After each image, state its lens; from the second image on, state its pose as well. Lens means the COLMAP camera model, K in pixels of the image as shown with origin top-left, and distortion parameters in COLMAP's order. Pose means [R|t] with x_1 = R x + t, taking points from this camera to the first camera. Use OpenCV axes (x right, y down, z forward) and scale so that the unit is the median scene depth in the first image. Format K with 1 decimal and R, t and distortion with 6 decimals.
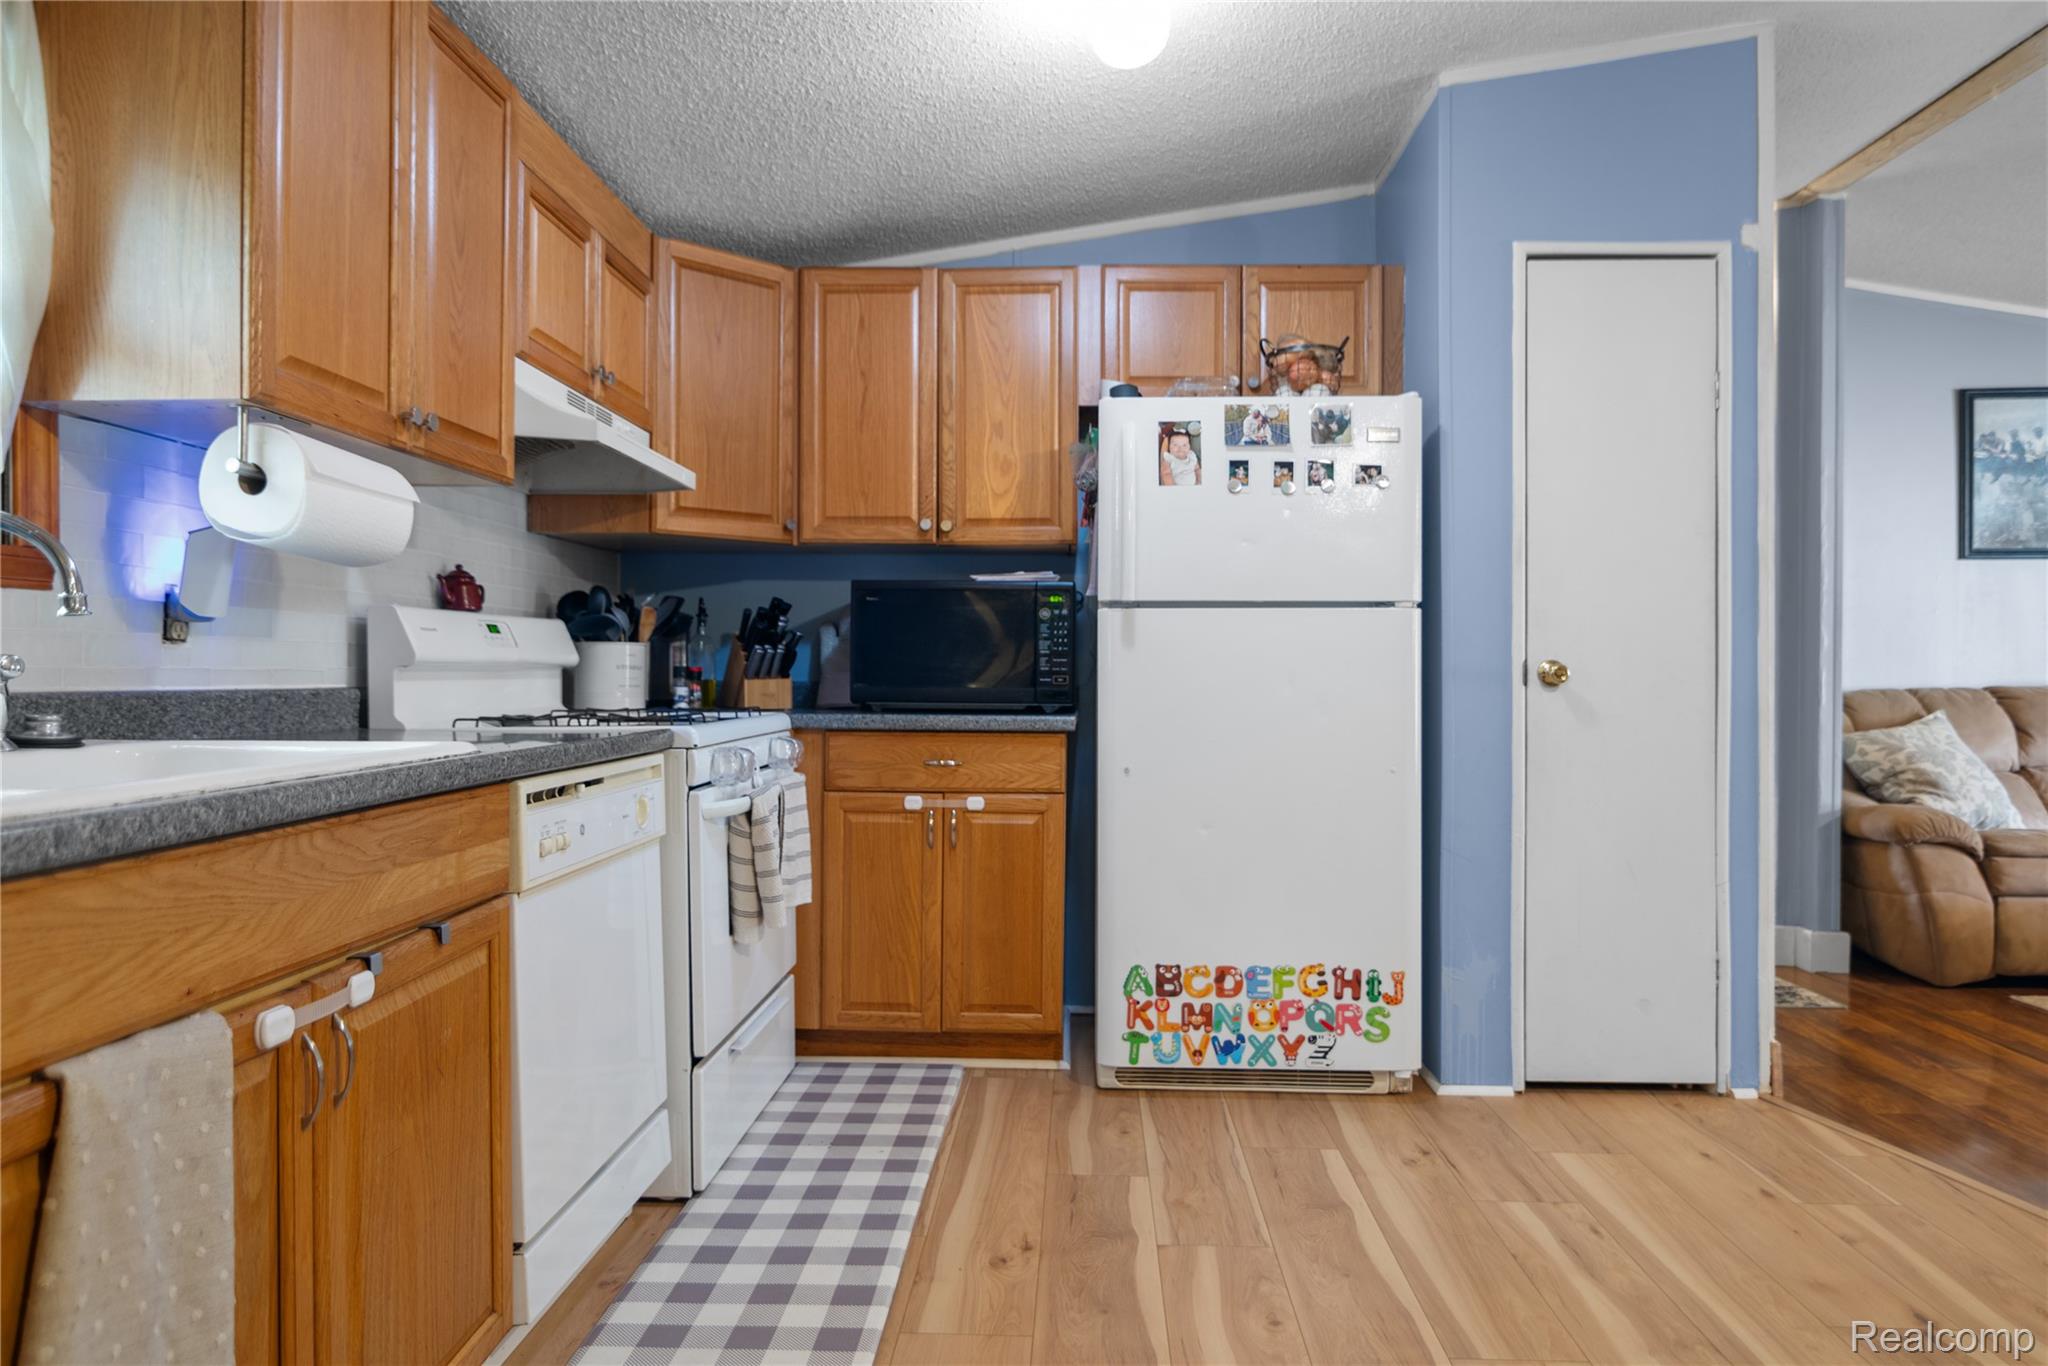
lens RADIAL K [[1242.0, 0, 1032.7], [0, 1242.0, 680.9], [0, 0, 1]] dist [-0.011381, 0.001691]
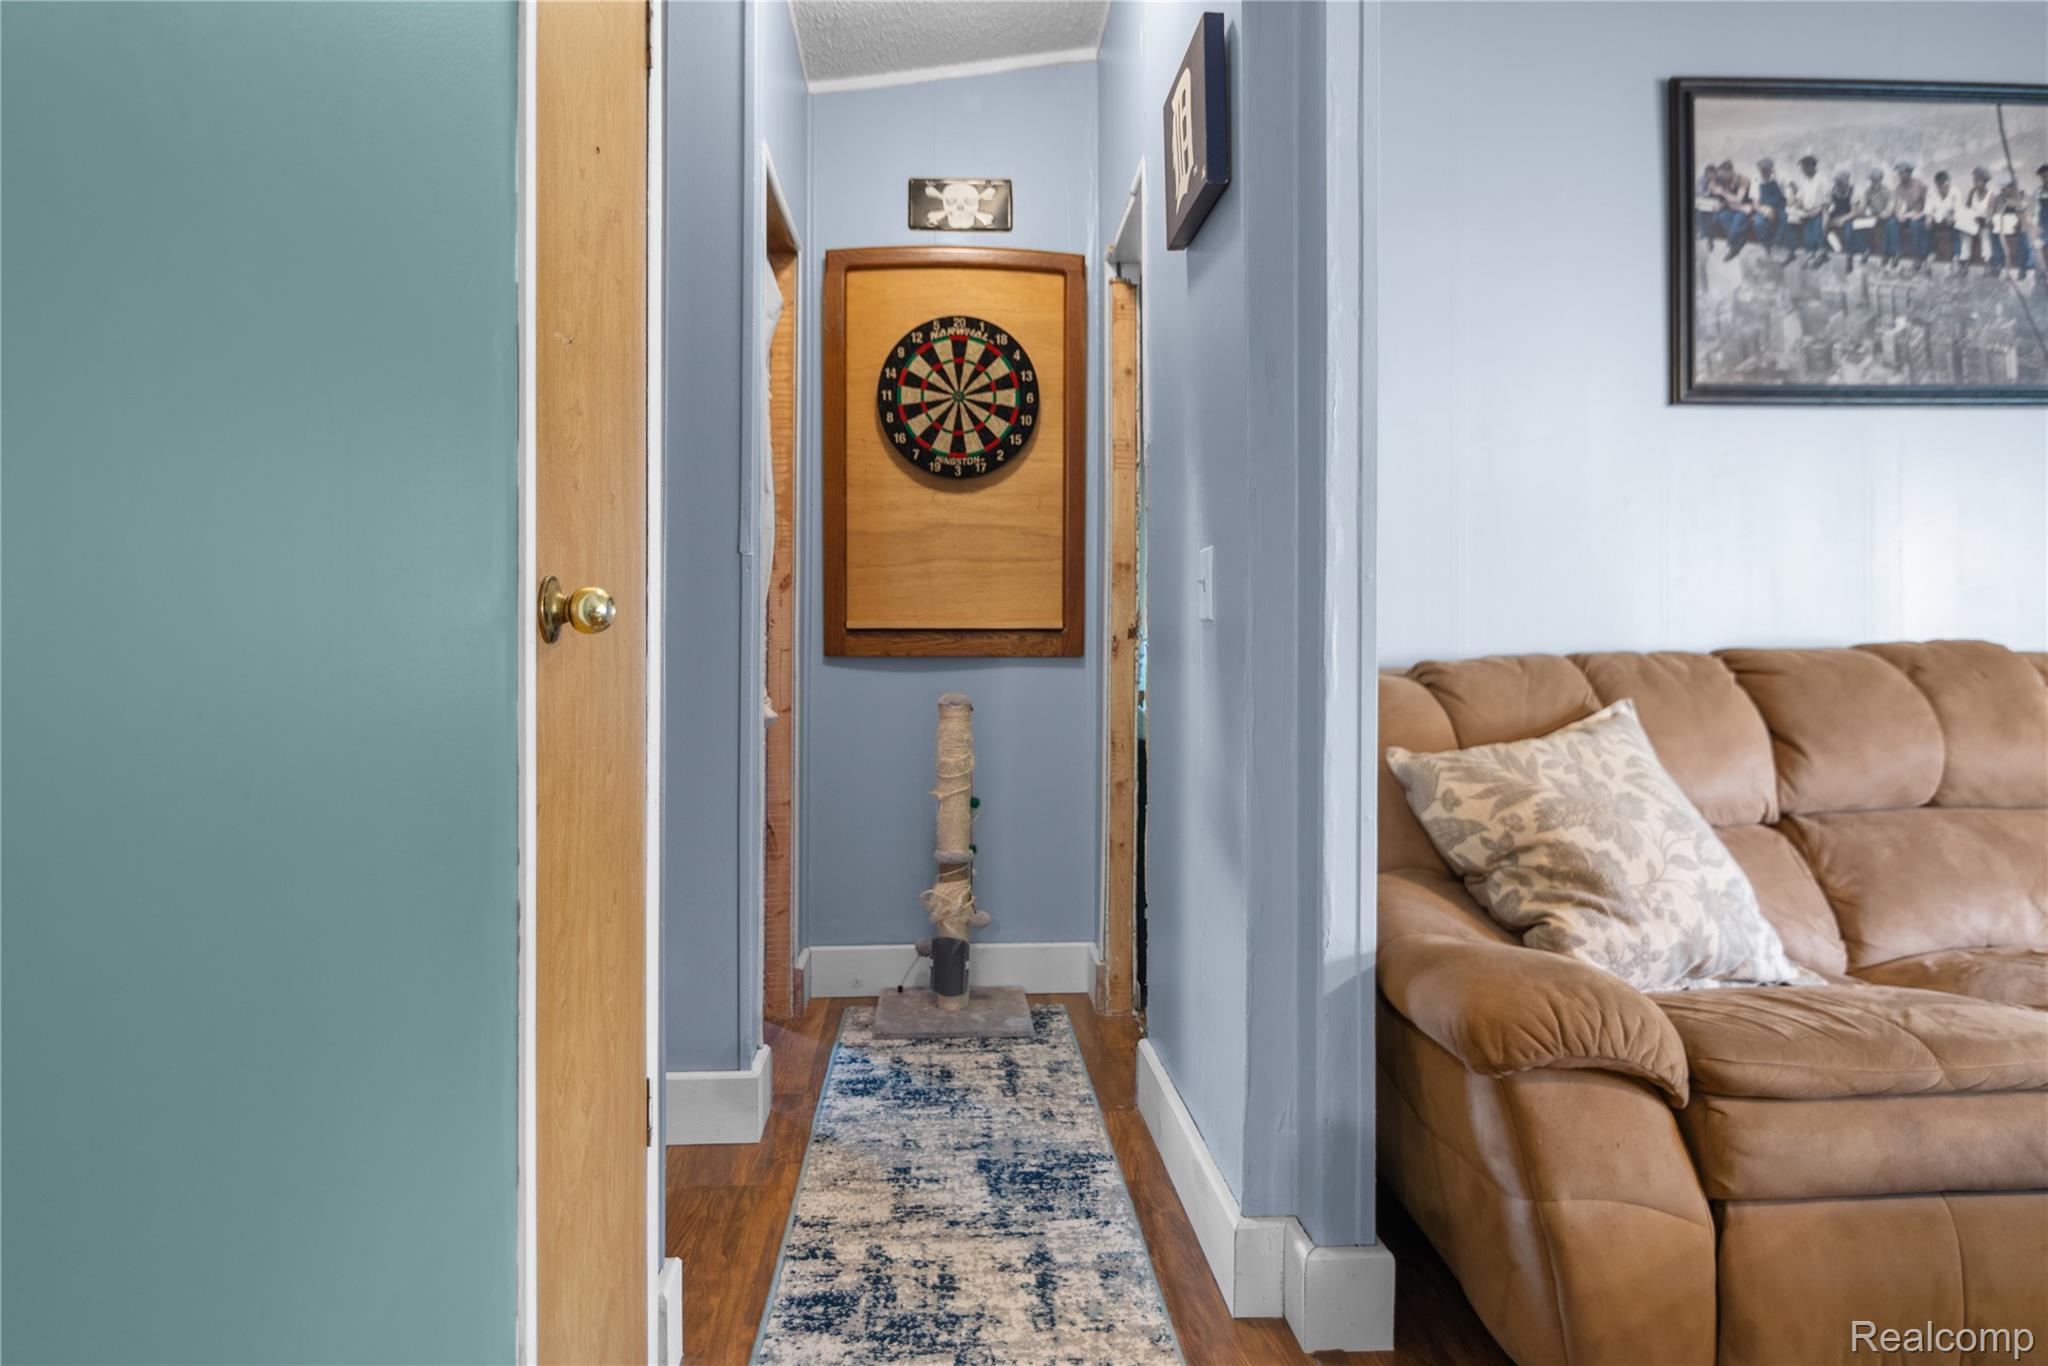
lens RADIAL K [[1281.5, 0, 979.3], [0, 1281.5, 636.7], [0, 0, 1]] dist [-0.008691, -0.000867]
pose [[0.993702, -0.003384, 0.112004, 0.673714], [0.003910, 0.999982, -0.004477, 0.001091], [-0.111987, 0.004887, 0.993698, 0.837254]]
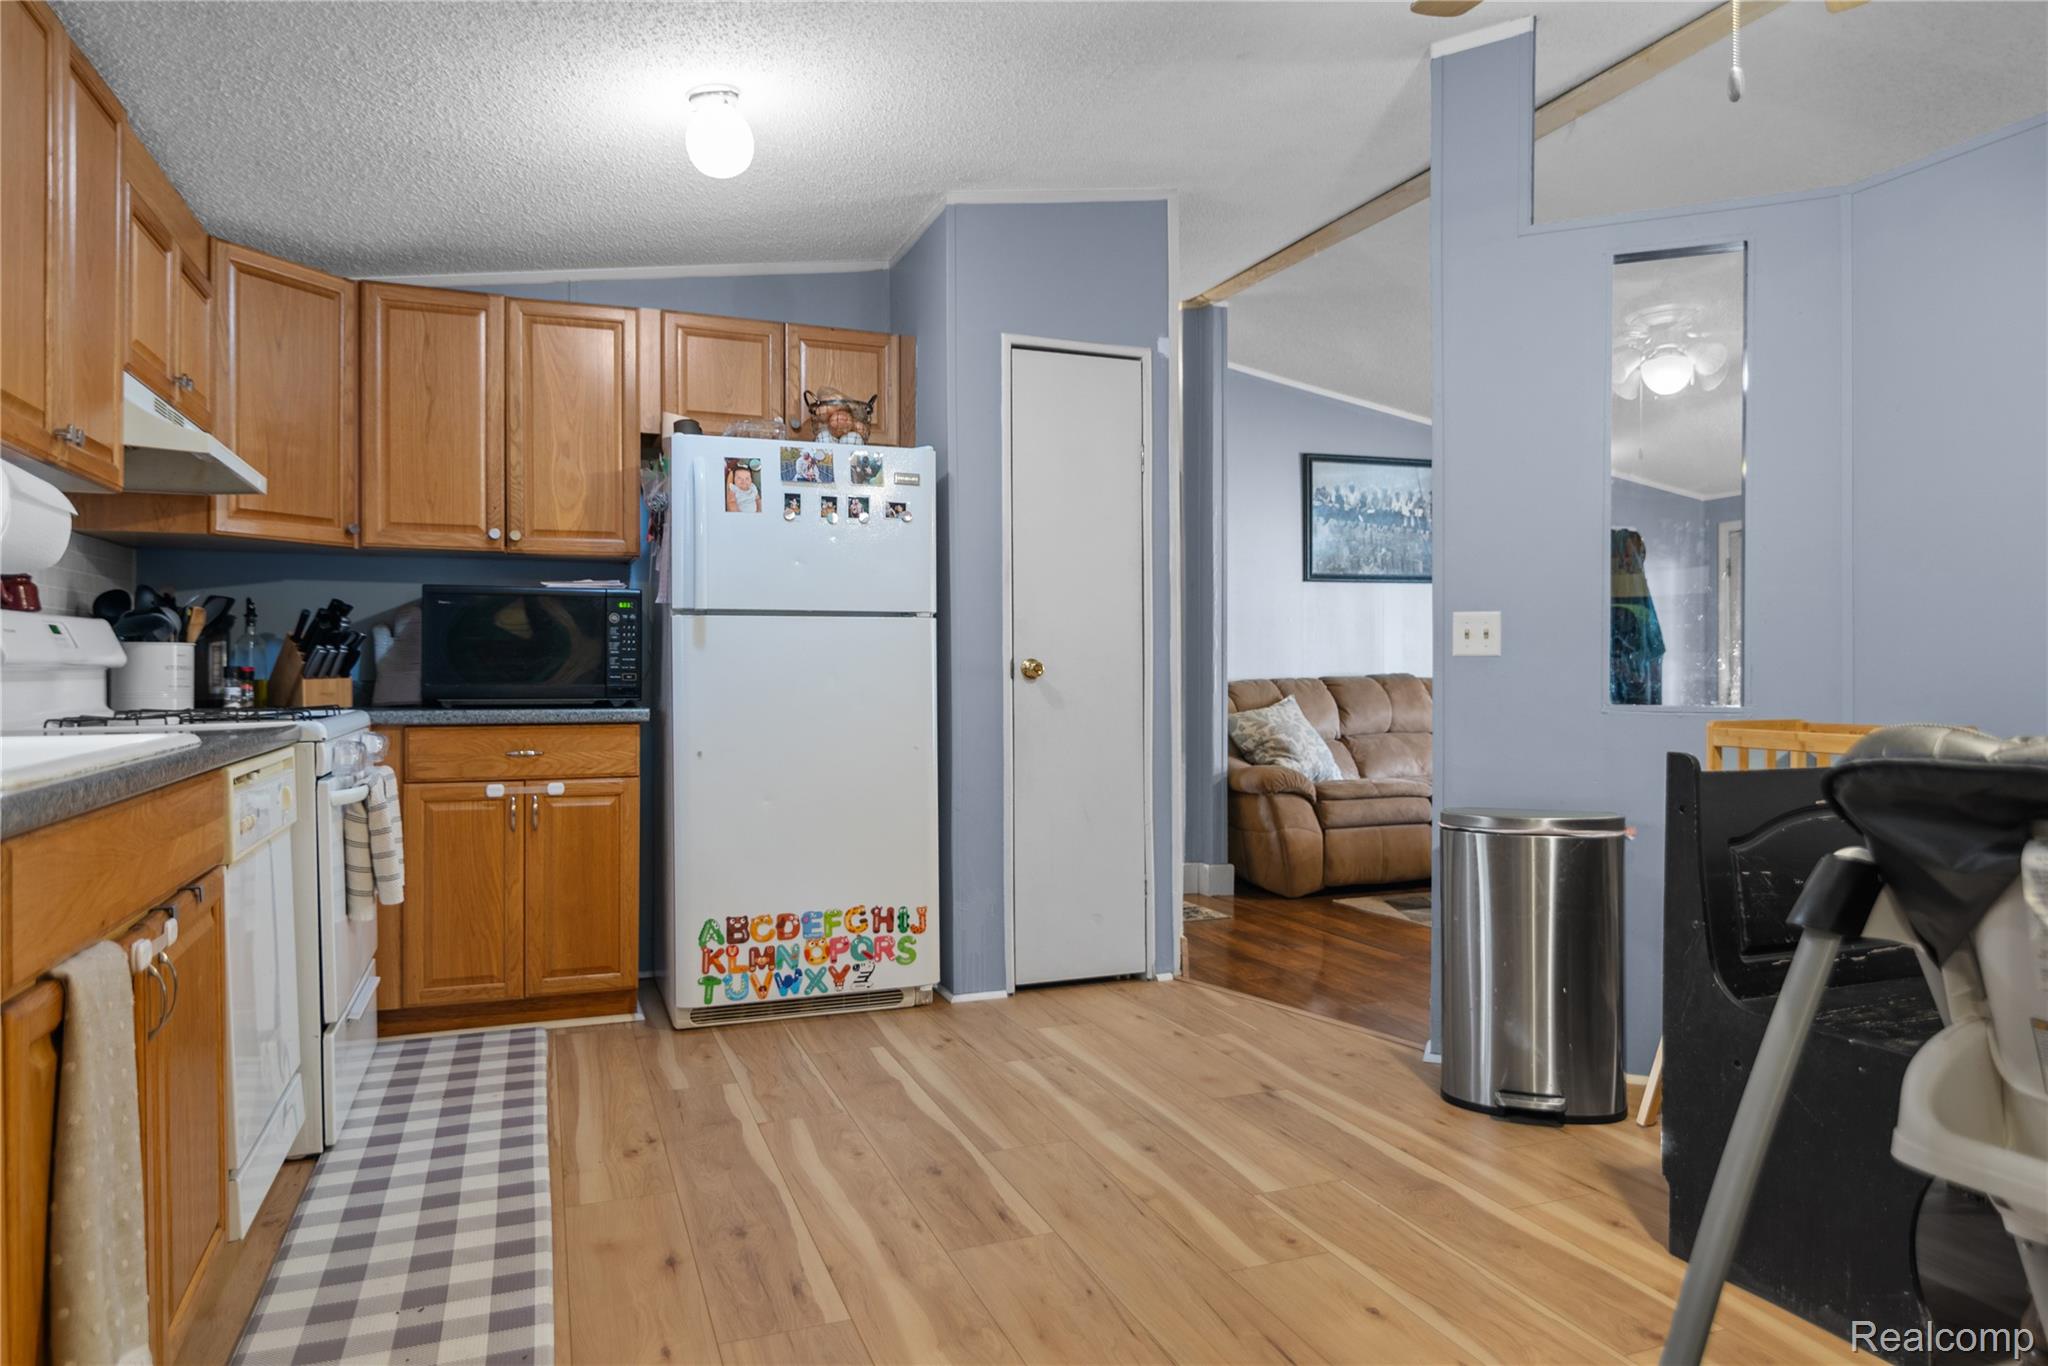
lens RADIAL K [[1242.0, 0, 1032.7], [0, 1242.0, 680.9], [0, 0, 1]] dist [-0.011381, 0.001691]
pose [[0.914375, -0.009133, 0.404766, -0.098044], [0.008010, 0.999958, 0.004469, 0.000613], [-0.404790, -0.000844, 0.914409, -0.175076]]
